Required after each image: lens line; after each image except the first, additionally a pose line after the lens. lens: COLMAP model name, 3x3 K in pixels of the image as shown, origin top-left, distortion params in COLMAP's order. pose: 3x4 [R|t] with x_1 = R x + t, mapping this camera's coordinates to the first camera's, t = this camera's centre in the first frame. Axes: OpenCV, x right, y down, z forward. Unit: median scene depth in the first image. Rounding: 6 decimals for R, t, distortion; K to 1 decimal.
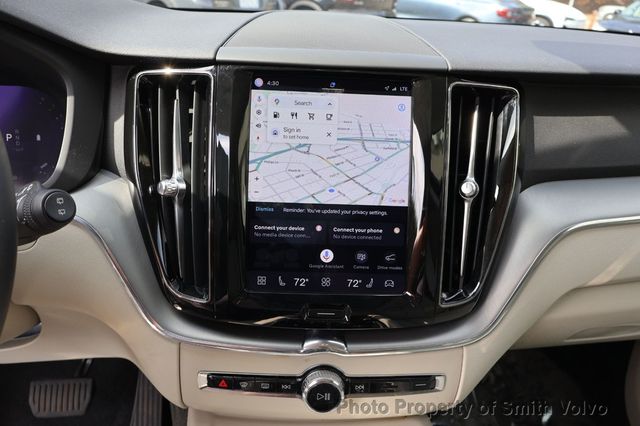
lens RADIAL K [[539.8, 0, 320.0], [0, 539.8, 213.0], [0, 0, 1]] dist [-0.002985, 0.002704]
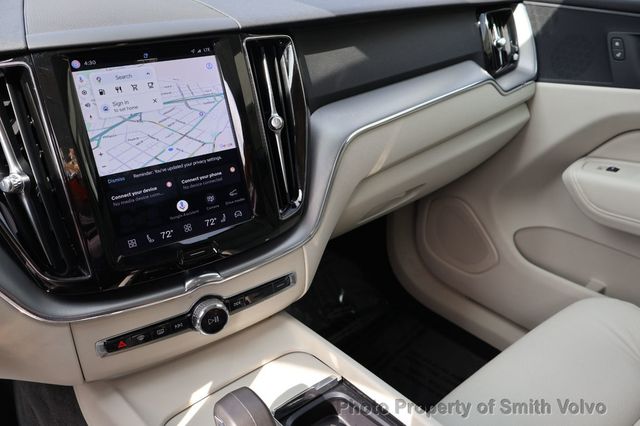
lens RADIAL K [[539.8, 0, 320.0], [0, 539.8, 213.0], [0, 0, 1]] dist [-0.002985, 0.002704]
pose [[0.856436, -0.280611, 0.433330, -0.238593], [0.237347, 0.959427, 0.152202, -0.011421], [-0.458459, -0.027501, 0.888290, -0.154492]]
